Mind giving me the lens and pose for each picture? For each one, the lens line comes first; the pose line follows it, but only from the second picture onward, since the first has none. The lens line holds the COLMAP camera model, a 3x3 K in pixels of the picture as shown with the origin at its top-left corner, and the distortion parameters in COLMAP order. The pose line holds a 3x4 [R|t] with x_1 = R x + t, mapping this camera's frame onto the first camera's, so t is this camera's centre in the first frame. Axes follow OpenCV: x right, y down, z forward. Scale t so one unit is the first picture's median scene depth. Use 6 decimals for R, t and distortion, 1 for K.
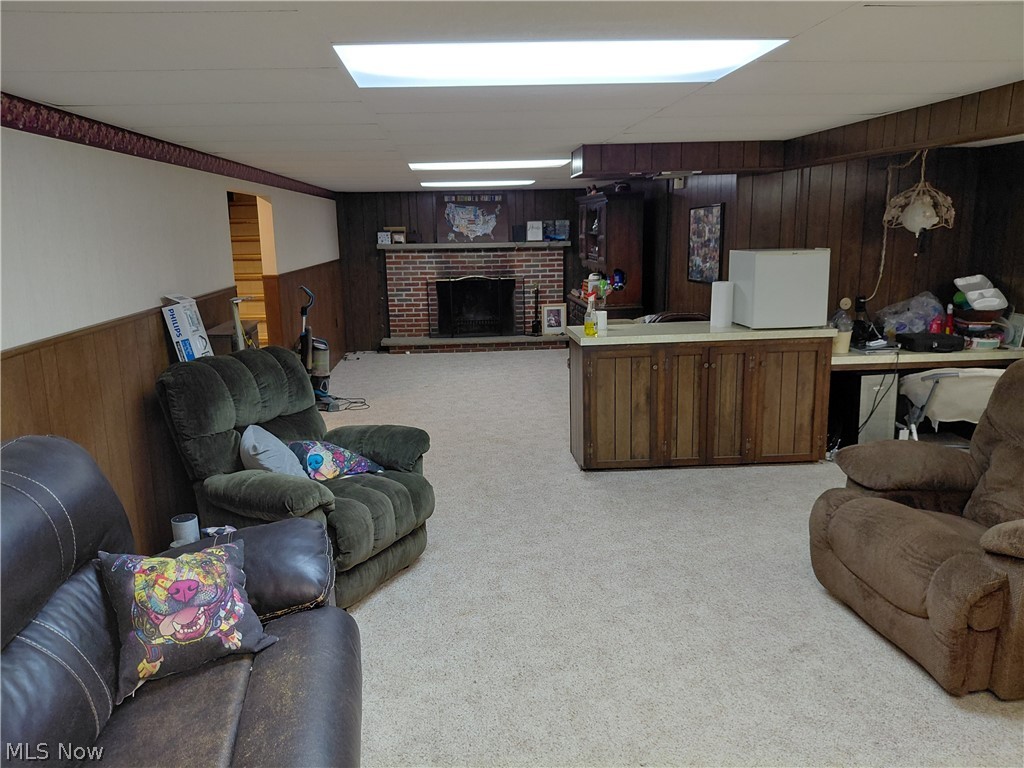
lens RADIAL K [[760.2, 0, 514.5], [0, 760.2, 385.1], [0, 0, 1]] dist [0.063171, -0.113590]
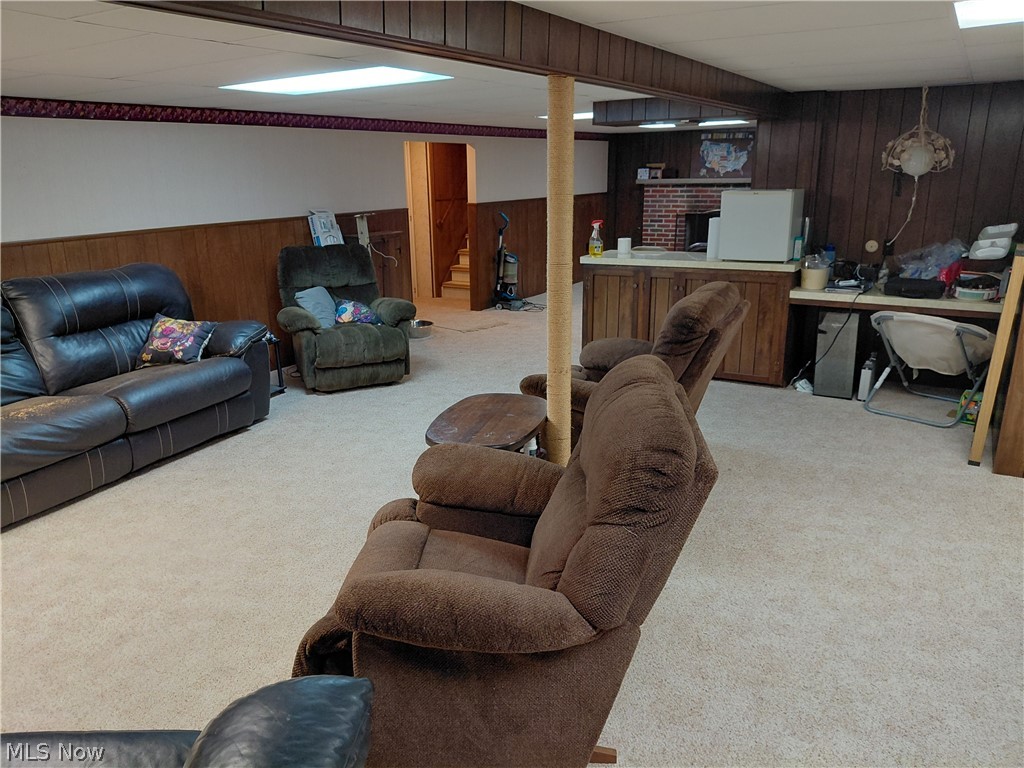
lens RADIAL K [[760.2, 0, 478.2], [0, 760.2, 376.2], [0, 0, 1]] dist [0.063171, -0.113590]
pose [[0.809806, 0.157256, -0.565230, 0.316415], [-0.115102, 0.987270, 0.109768, 0.006755], [0.575296, -0.023831, 0.817598, -0.071035]]
